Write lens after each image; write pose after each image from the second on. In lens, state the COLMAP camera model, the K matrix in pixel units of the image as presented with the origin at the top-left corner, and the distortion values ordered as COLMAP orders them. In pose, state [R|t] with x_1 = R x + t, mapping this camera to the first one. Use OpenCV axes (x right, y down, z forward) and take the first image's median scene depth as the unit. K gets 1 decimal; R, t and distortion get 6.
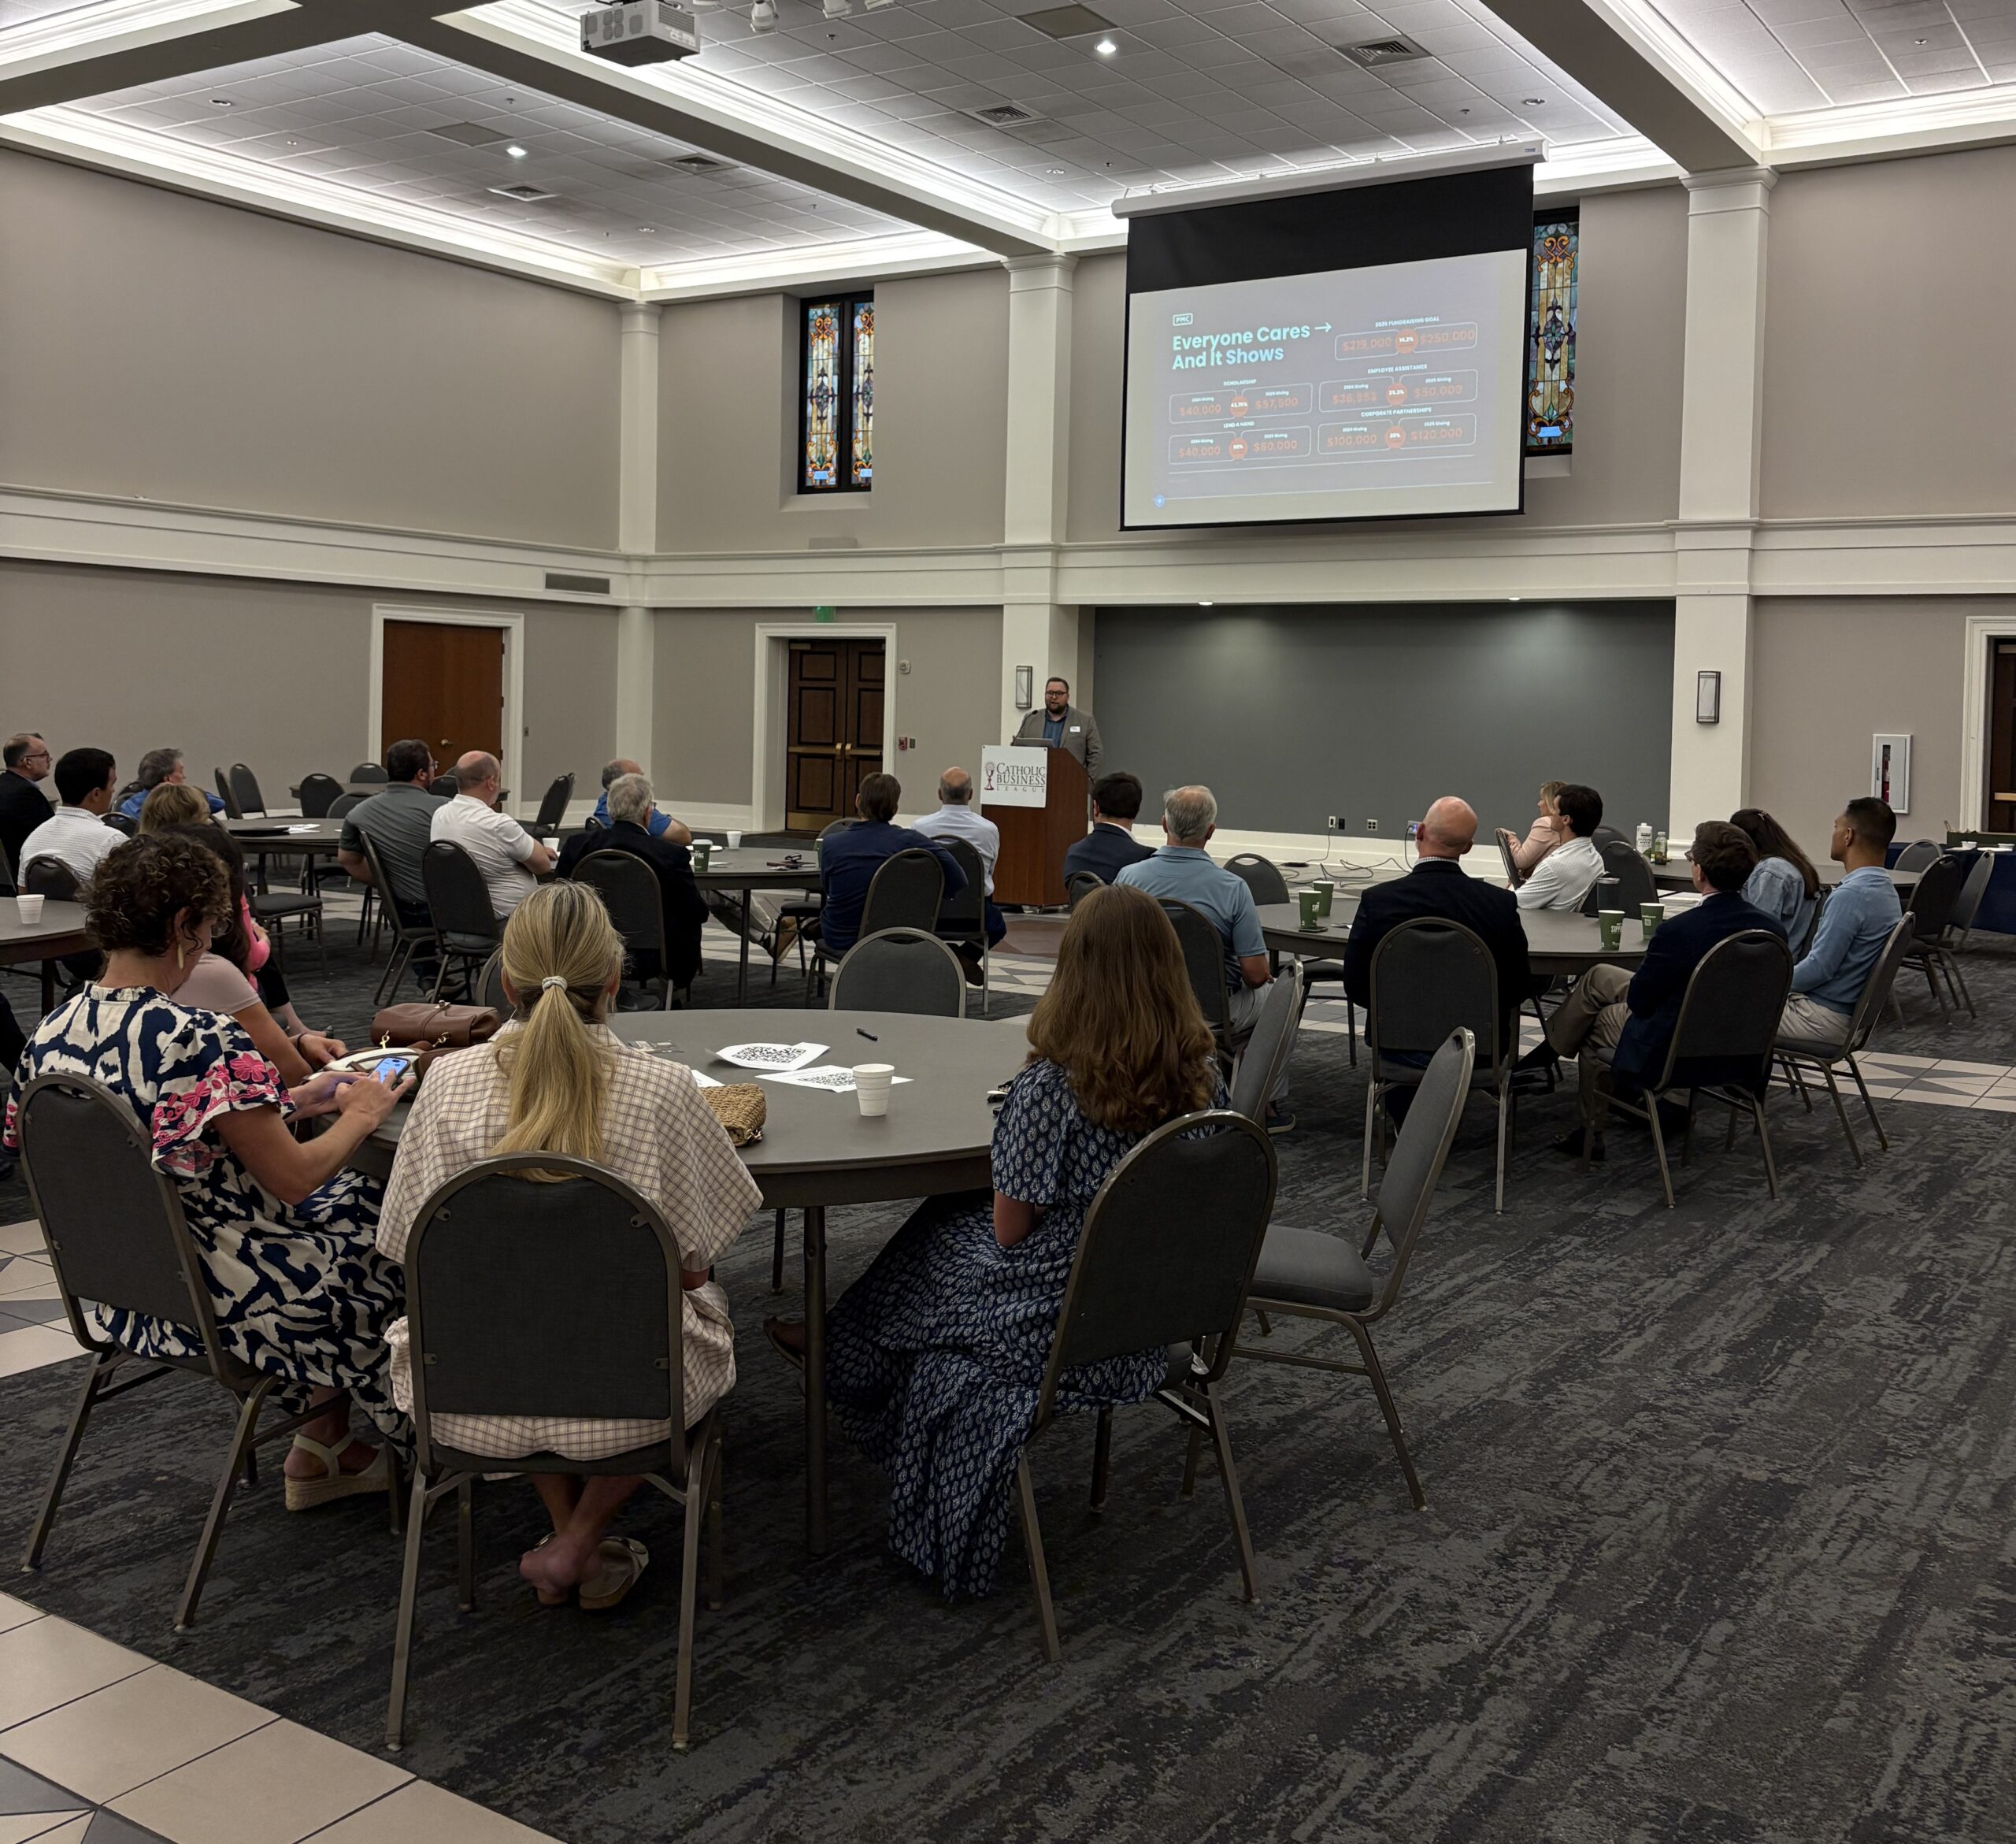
lens RADIAL K [[2053.9, 0, 1026.4], [0, 2053.9, 770.0], [0, 0, 1]] dist [0.018854, 0.000000]
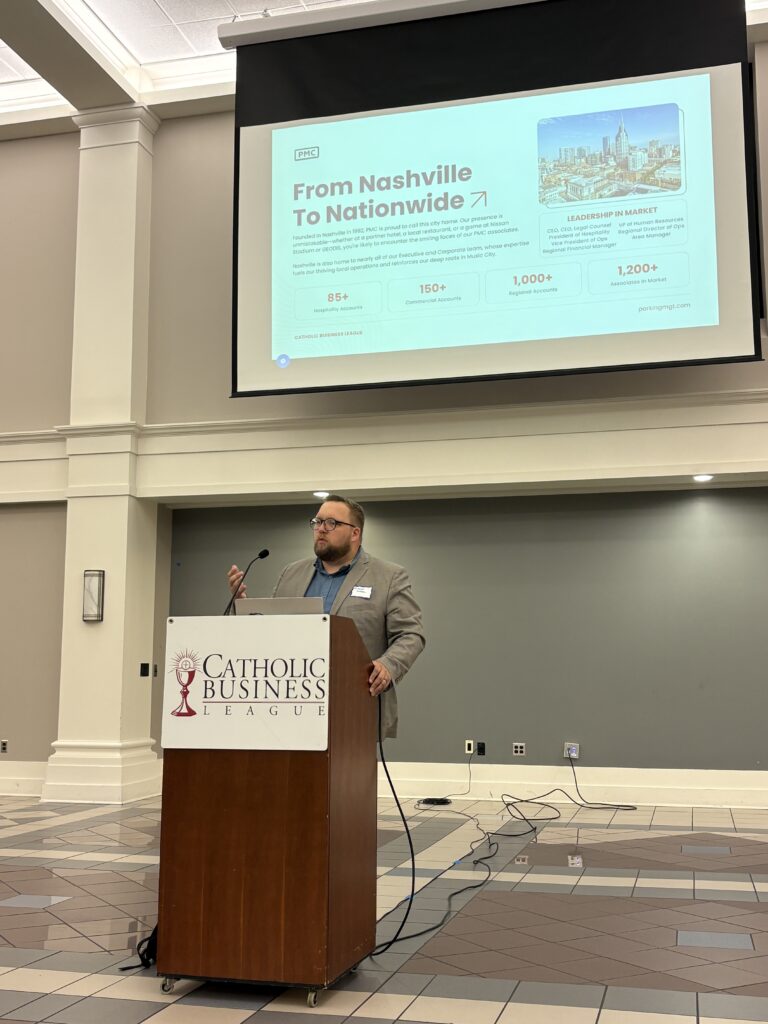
lens RADIAL K [[1178.2, 0, 374.0], [0, 1178.2, 479.1], [0, 0, 1]] dist [0.094318, 0.000000]
pose [[0.945623, 0.030939, 0.323789, -0.054984], [0.032006, 0.981784, -0.187284, 0.006872], [-0.323686, 0.187463, 0.927408, 0.567566]]
